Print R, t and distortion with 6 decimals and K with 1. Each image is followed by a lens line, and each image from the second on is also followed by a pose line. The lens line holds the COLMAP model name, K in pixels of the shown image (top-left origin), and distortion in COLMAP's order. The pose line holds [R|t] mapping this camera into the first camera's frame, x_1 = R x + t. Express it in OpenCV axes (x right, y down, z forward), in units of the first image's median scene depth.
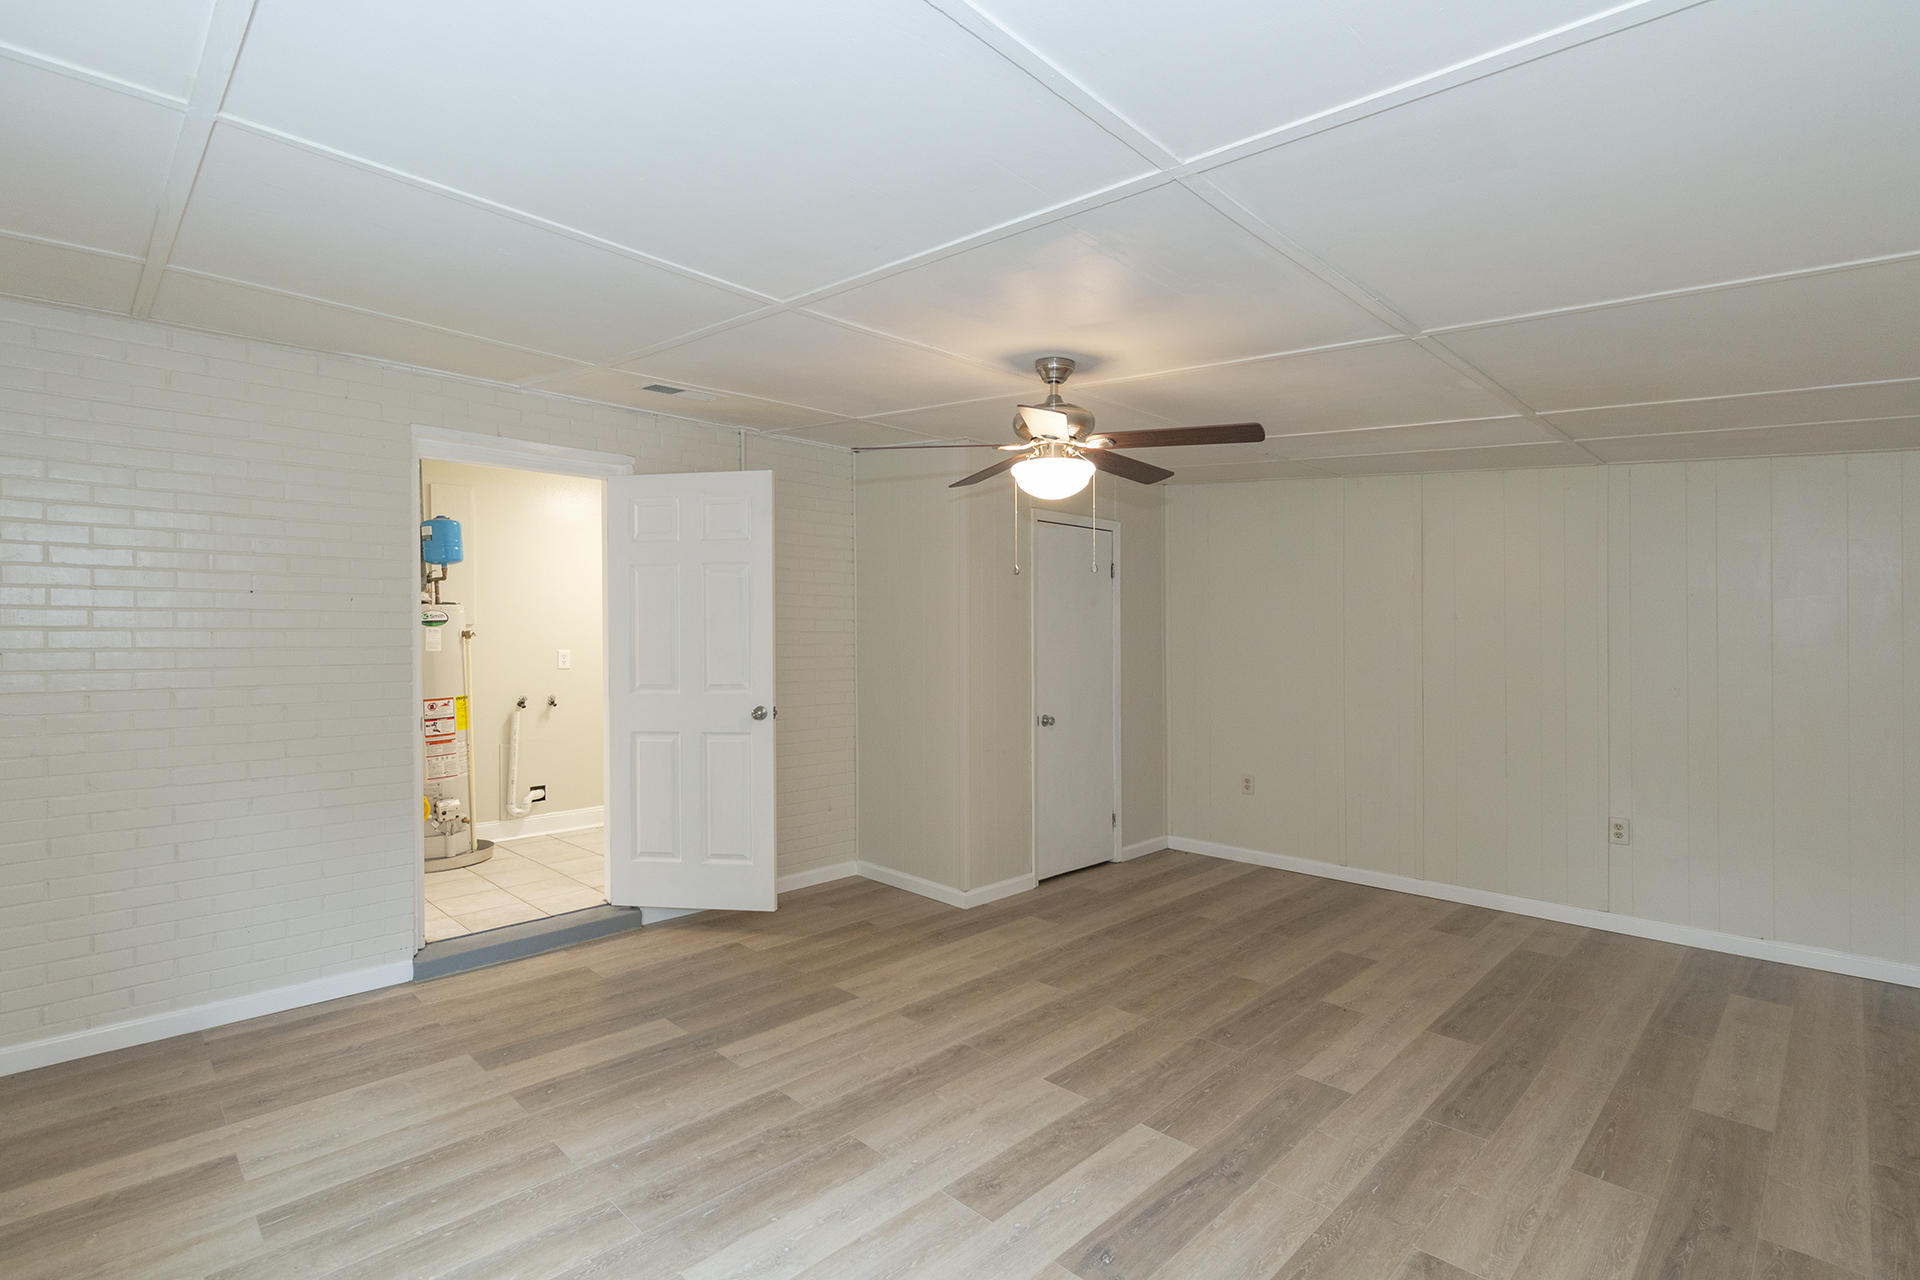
lens RADIAL K [[888.6, 0, 960.4], [0, 888.6, 678.2], [0, 0, 1]] dist [0.007230, -0.001780]
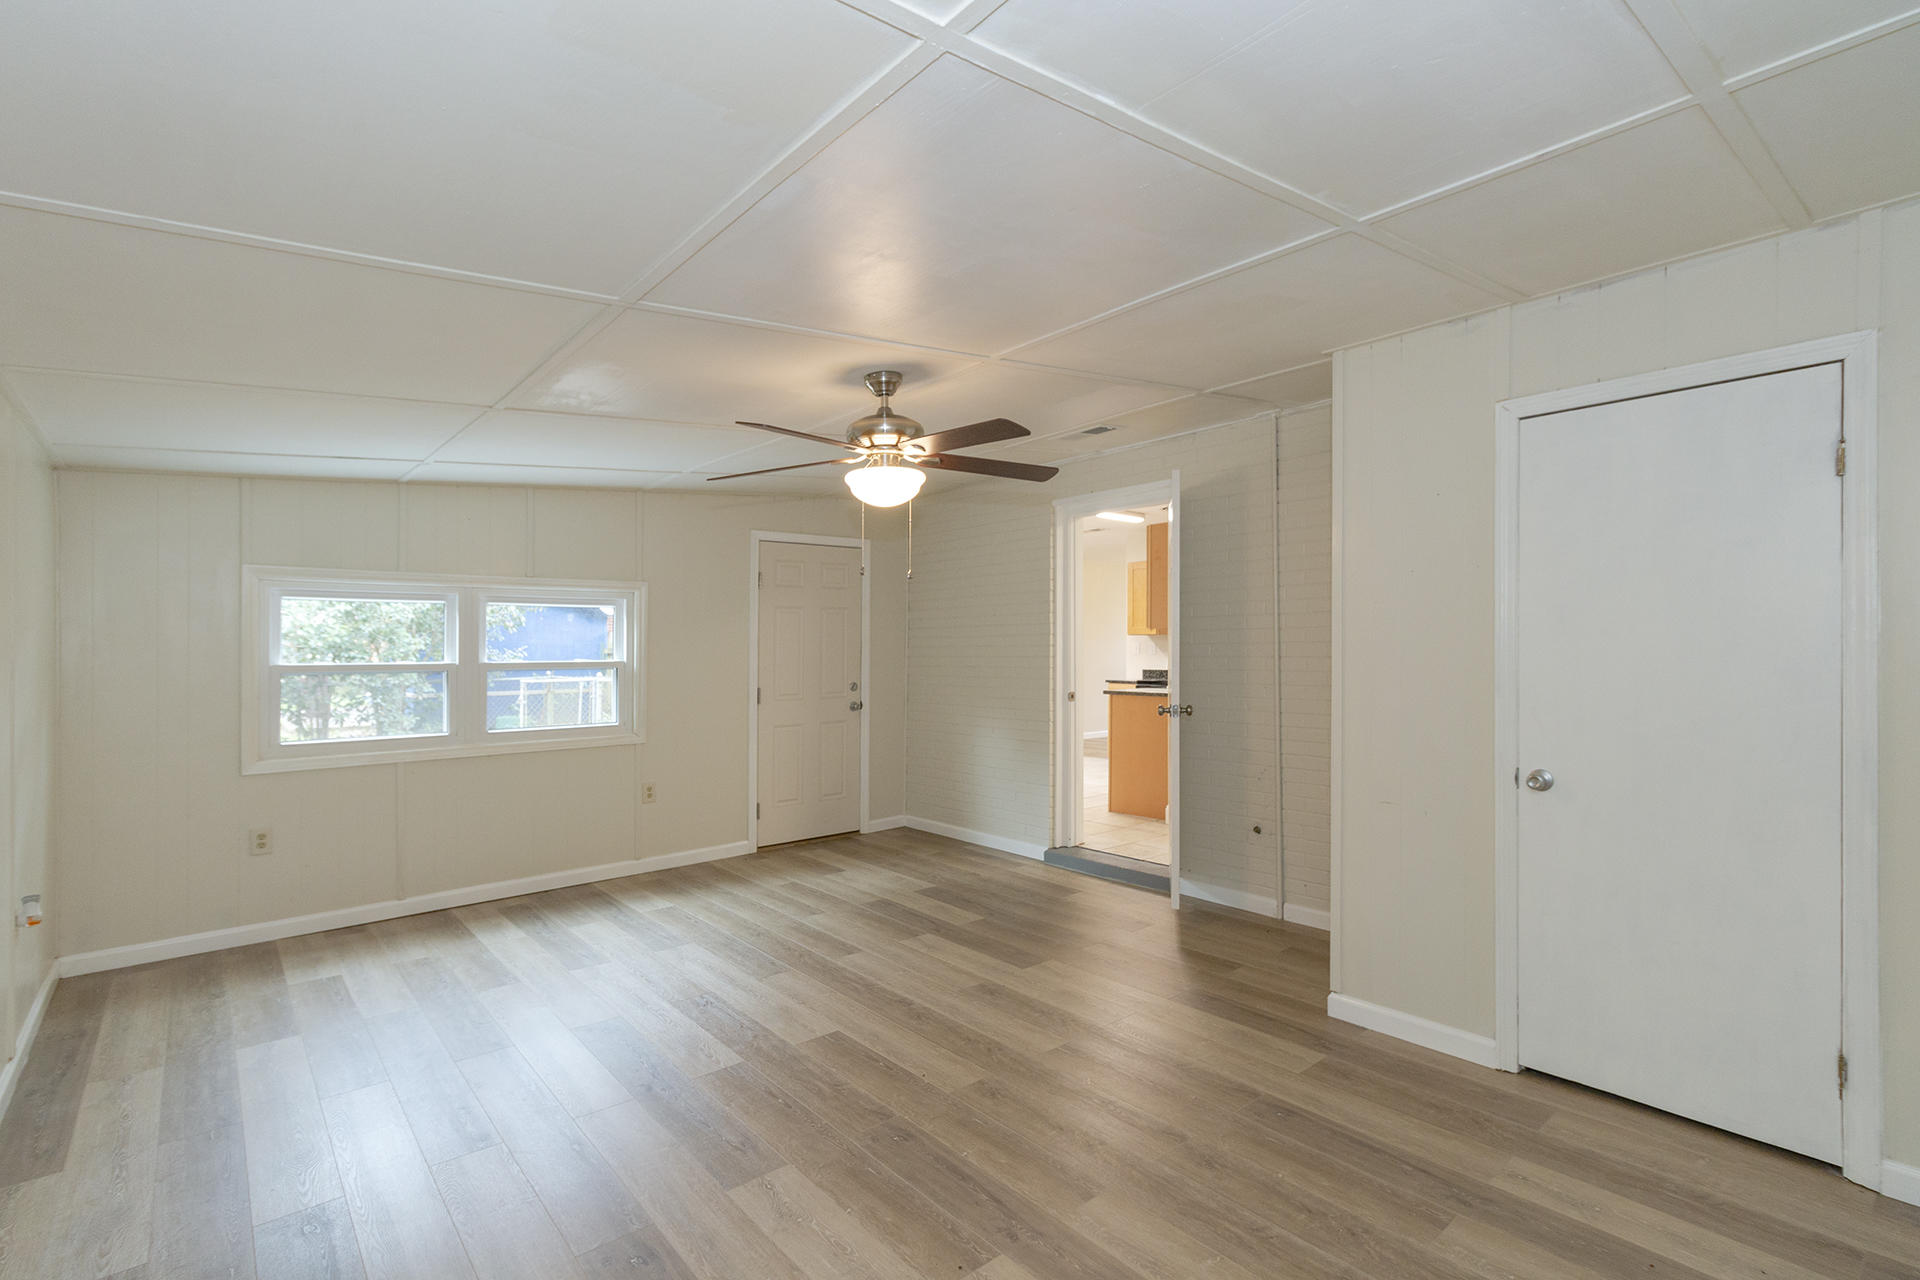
lens RADIAL K [[888.6, 0, 945.7], [0, 888.6, 652.4], [0, 0, 1]] dist [0.007230, -0.001780]
pose [[-0.084522, 0.007506, -0.996393, 1.085501], [-0.033480, 0.999386, 0.010368, -0.039041], [0.995859, 0.034235, -0.084219, 1.099965]]
